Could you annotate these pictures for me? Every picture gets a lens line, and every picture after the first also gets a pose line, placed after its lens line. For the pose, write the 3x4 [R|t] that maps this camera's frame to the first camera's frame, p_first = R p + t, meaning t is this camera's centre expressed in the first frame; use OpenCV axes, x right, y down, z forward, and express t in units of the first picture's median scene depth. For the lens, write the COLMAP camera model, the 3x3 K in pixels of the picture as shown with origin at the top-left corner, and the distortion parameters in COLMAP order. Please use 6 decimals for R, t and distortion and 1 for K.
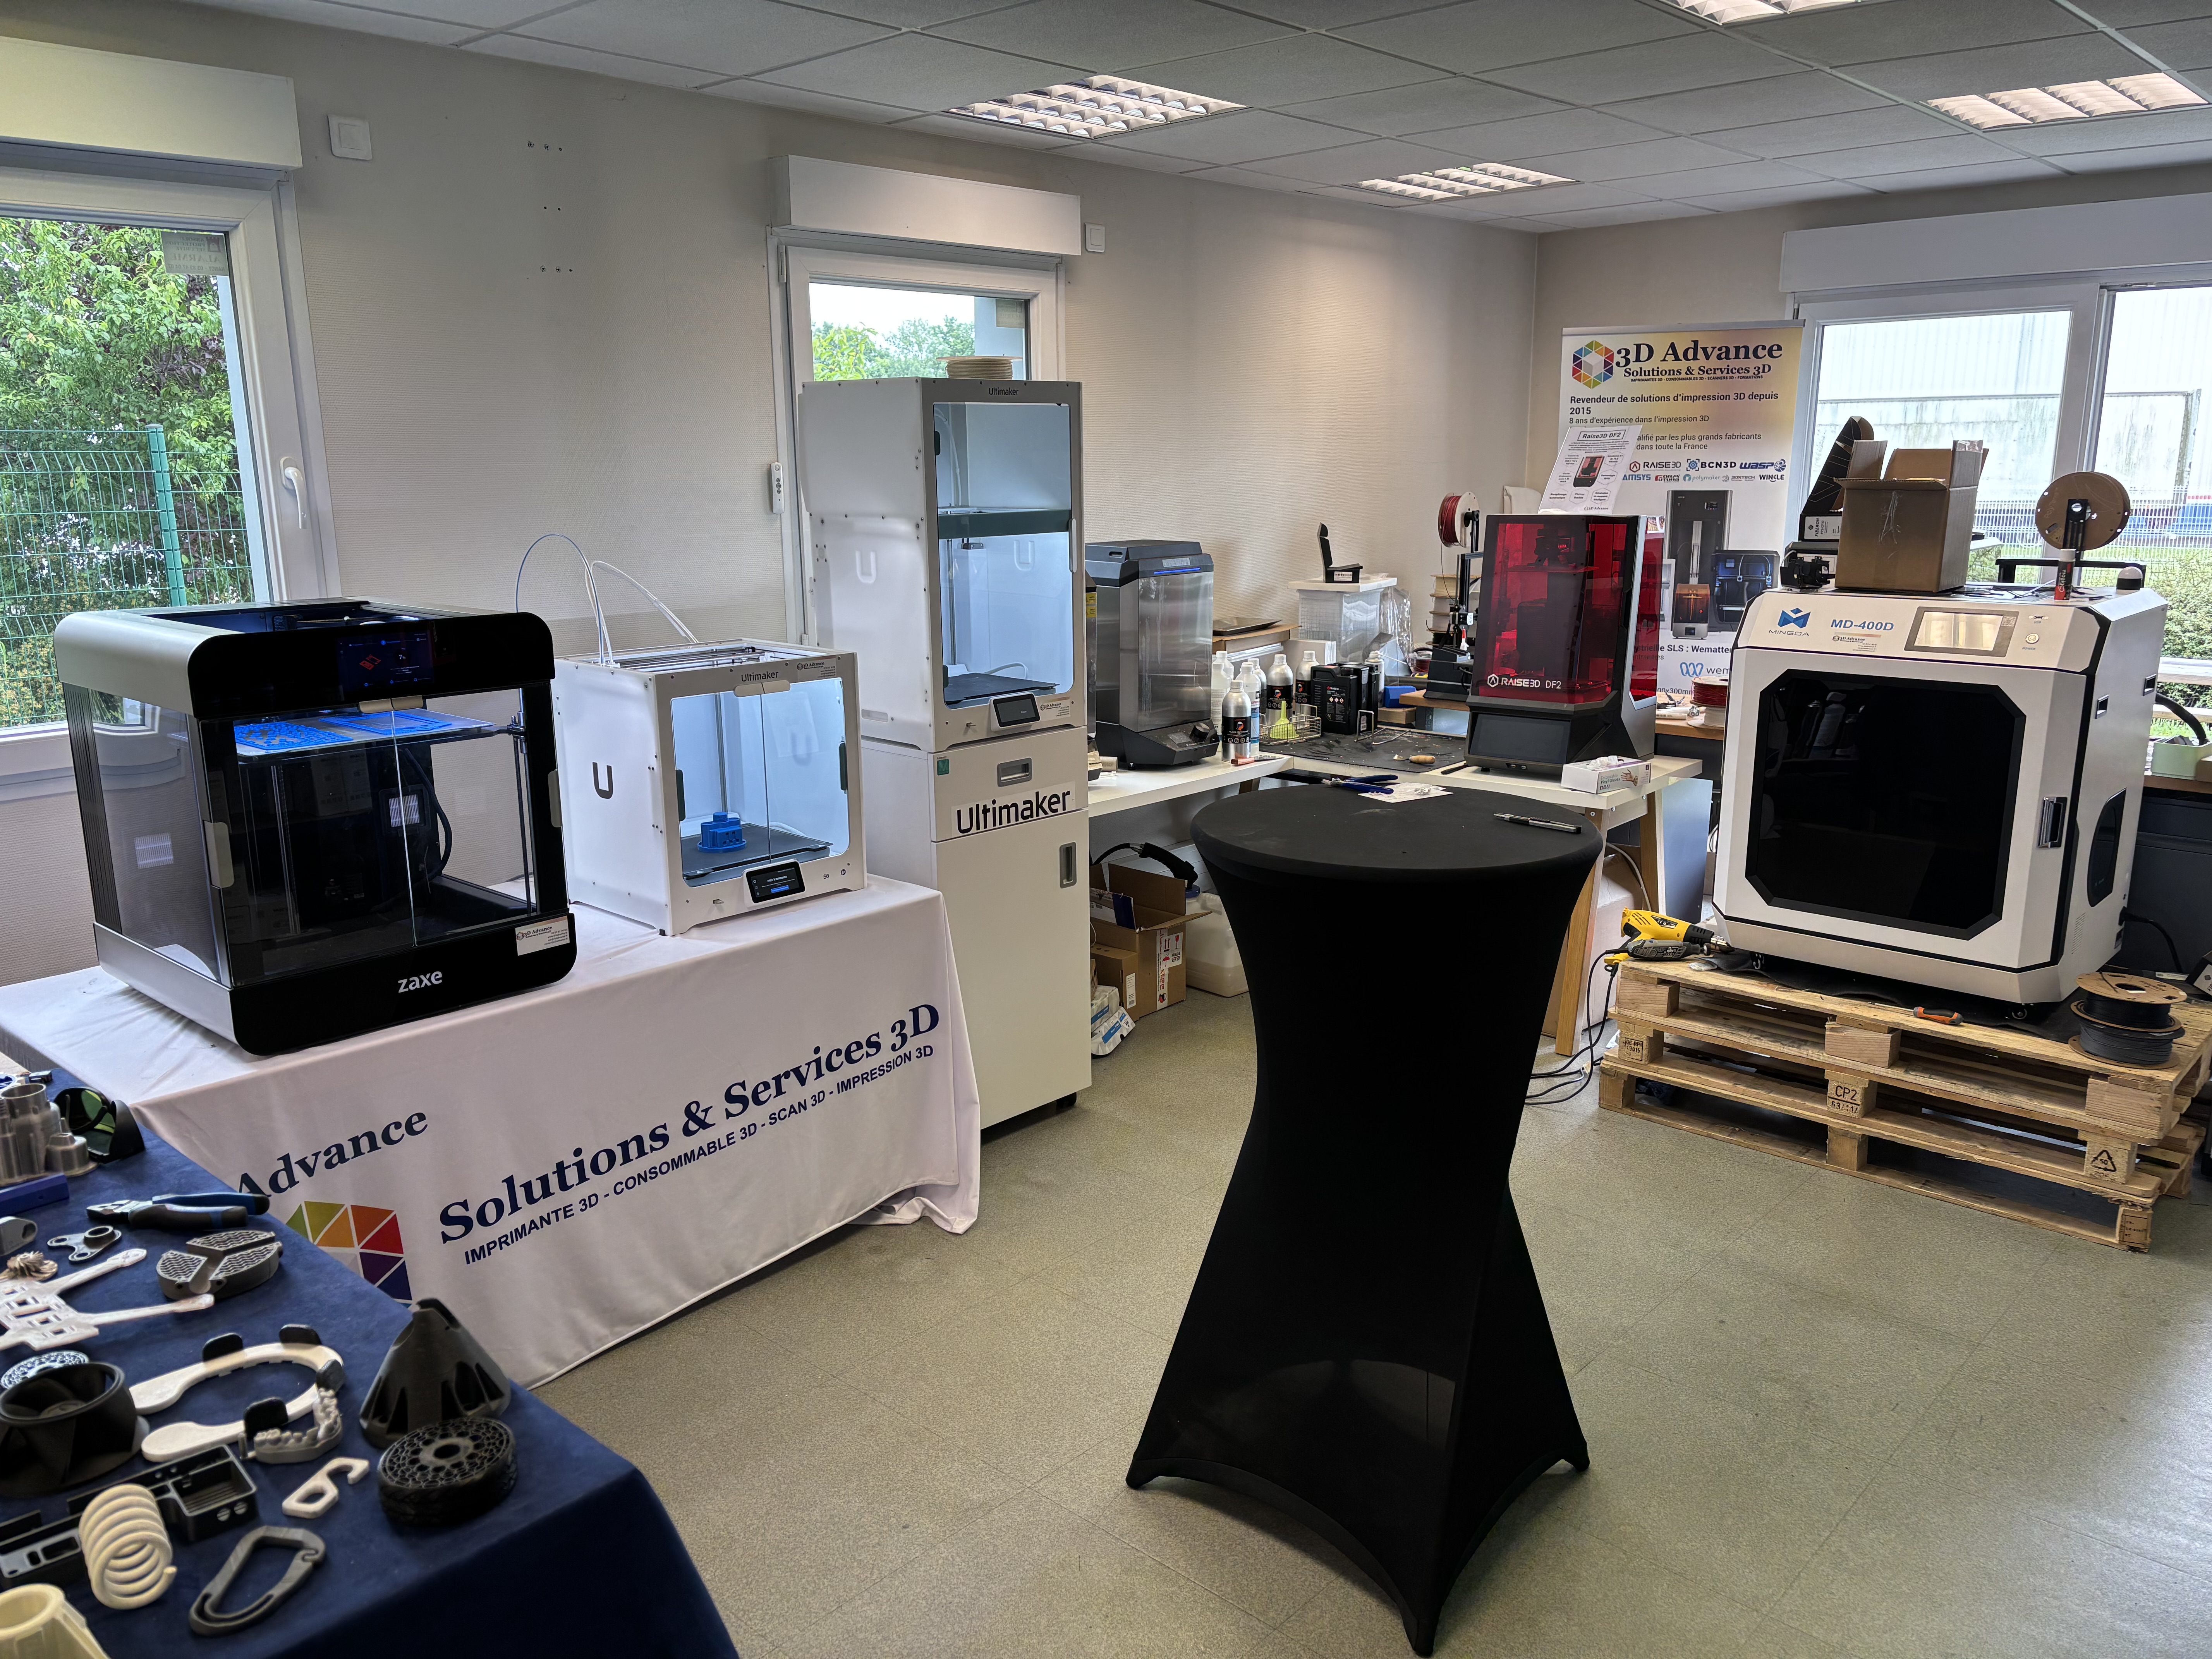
lens RADIAL K [[1687.6, 0, 1105.1], [0, 1687.6, 838.7], [0, 0, 1]] dist [0.049505, -0.034756]
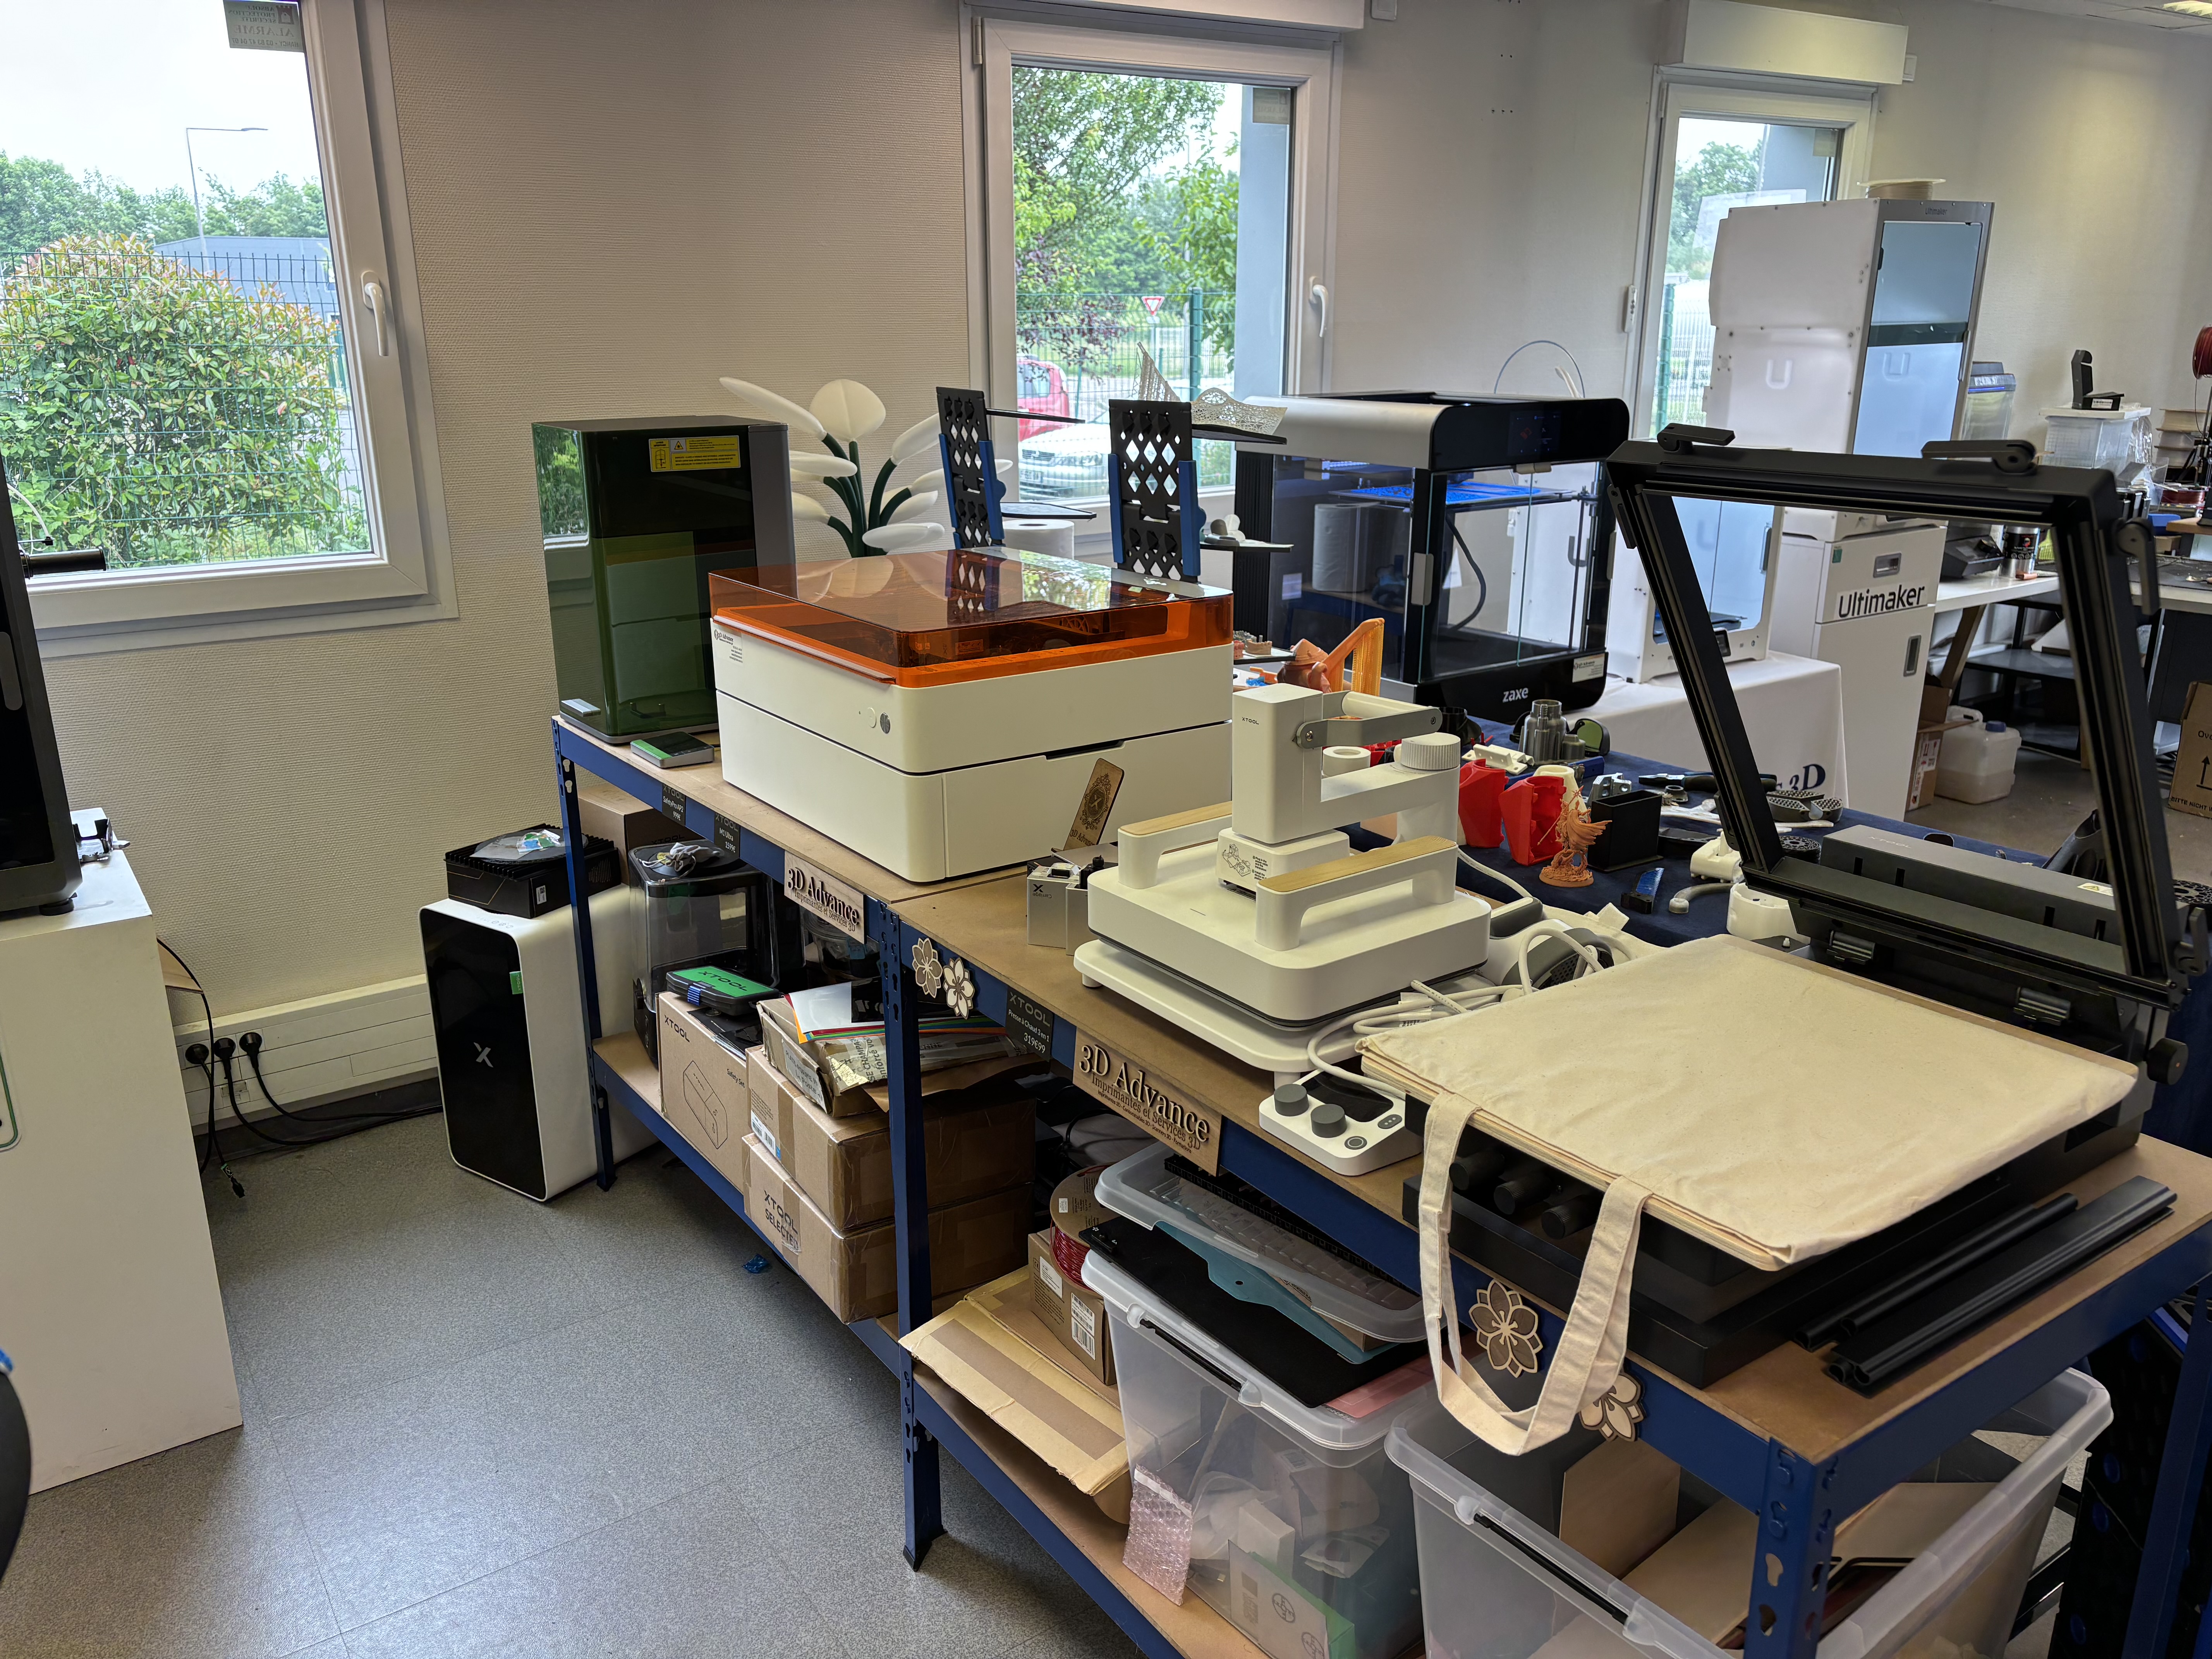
lens RADIAL K [[1687.6, 0, 1106.7], [0, 1687.6, 813.7], [0, 0, 1]] dist [0.049505, -0.034756]
pose [[0.974240, 0.068143, -0.214971, -0.299498], [-0.053717, 0.995939, 0.072254, 0.069064], [0.219022, -0.058845, 0.973944, -0.205783]]
